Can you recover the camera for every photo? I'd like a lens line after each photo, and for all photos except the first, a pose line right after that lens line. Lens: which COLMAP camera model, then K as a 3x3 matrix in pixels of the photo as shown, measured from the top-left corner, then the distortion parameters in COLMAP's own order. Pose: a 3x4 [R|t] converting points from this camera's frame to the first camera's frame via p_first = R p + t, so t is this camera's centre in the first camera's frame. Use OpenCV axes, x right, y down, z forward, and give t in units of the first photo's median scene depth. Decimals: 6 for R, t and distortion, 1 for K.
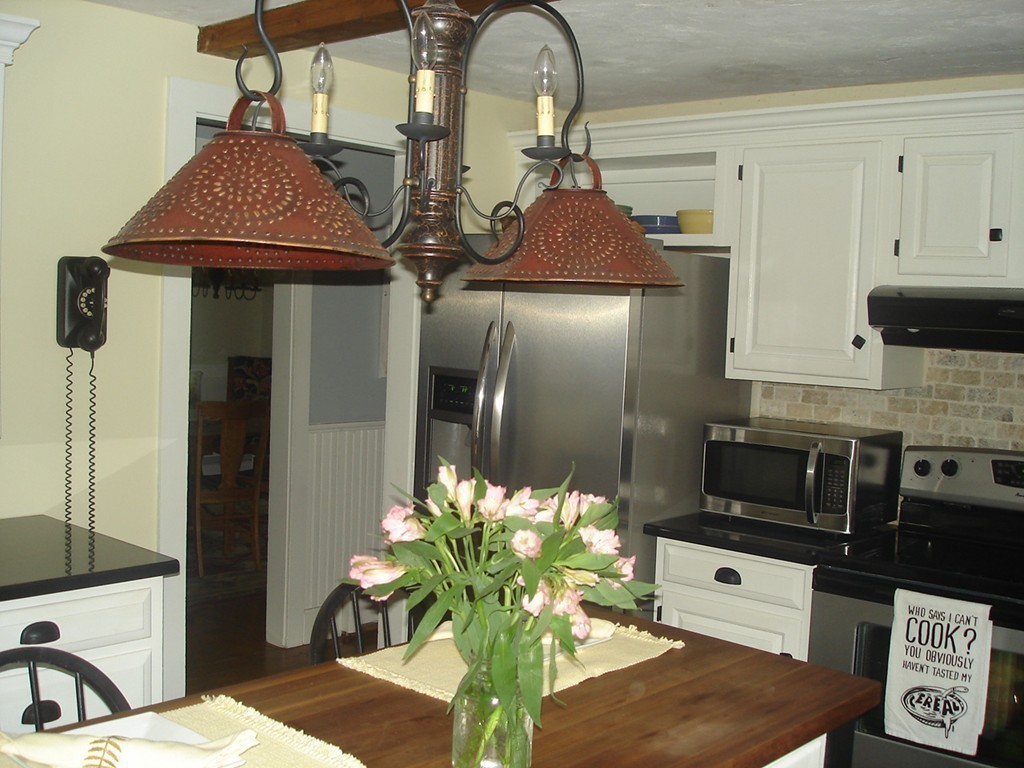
lens RADIAL K [[1173.3, 0, 512.0], [0, 1173.3, 386.3], [0, 0, 1]] dist [-0.099087, 0.000000]
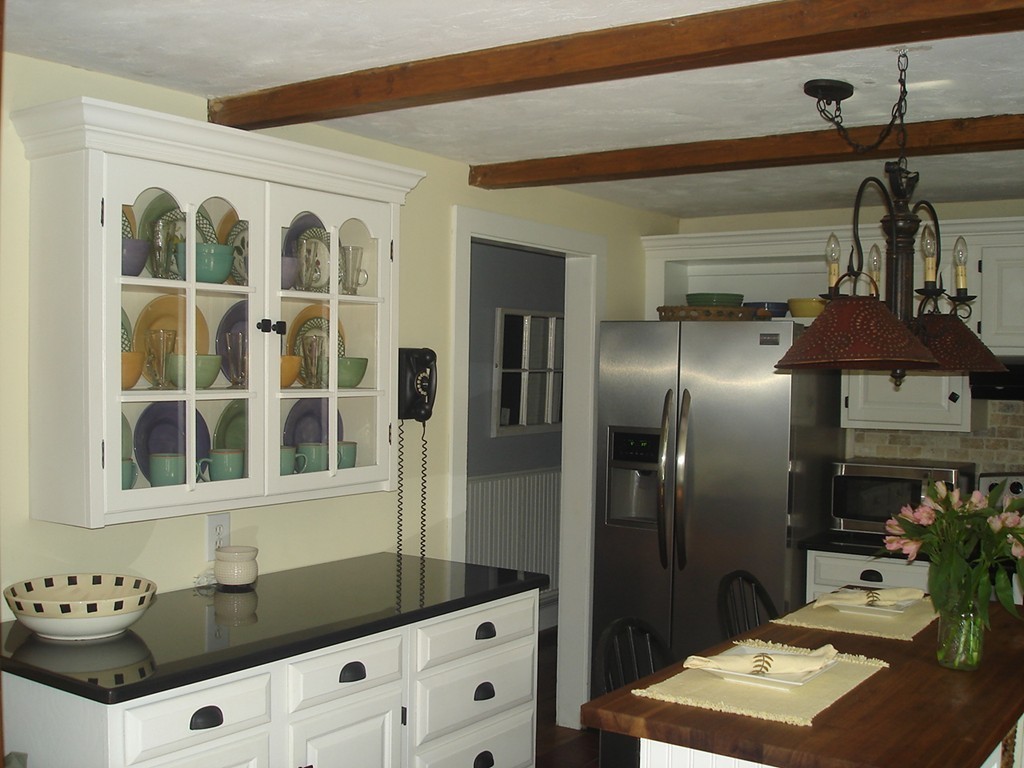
lens RADIAL K [[1173.3, 0, 513.3], [0, 1173.3, 381.3], [0, 0, 1]] dist [-0.099087, 0.000000]
pose [[0.990861, -0.026022, 0.132351, -0.373047], [0.032980, 0.998171, -0.050660, -0.005221], [-0.130791, 0.054562, 0.989907, -0.256466]]
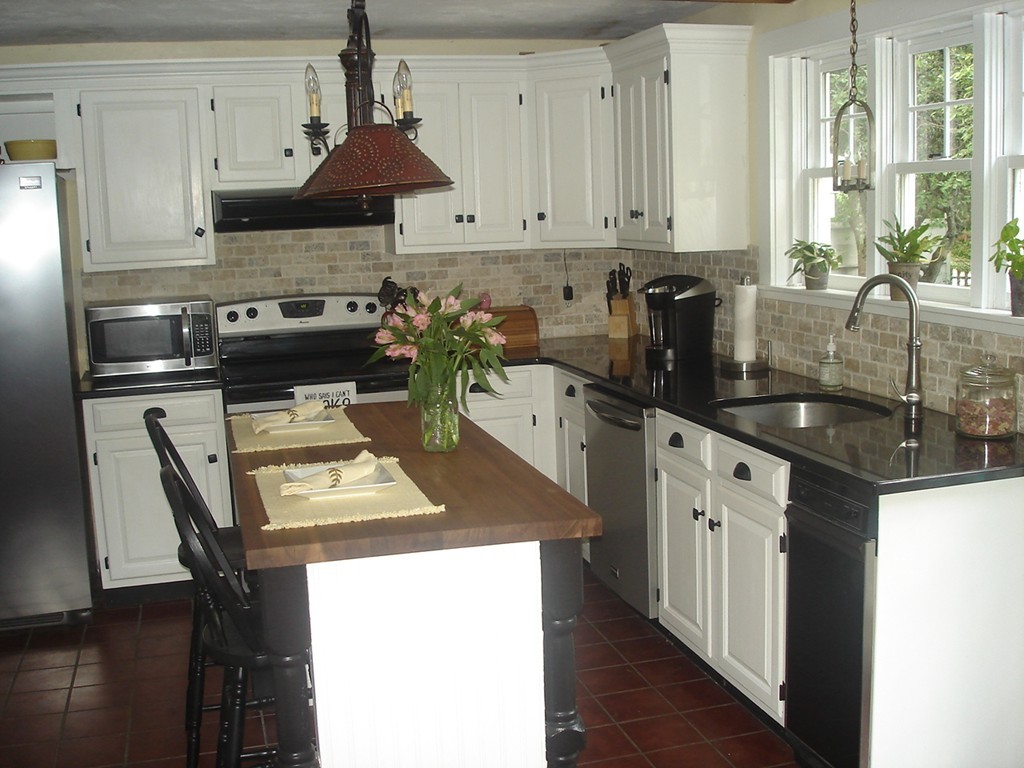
lens RADIAL K [[1173.3, 0, 516.2], [0, 1173.3, 386.0], [0, 0, 1]] dist [-0.099087, 0.000000]
pose [[0.533921, -0.188234, 0.824316, -0.667794], [0.115638, 0.982001, 0.149342, -0.020490], [-0.837590, 0.015585, 0.546078, -0.084341]]
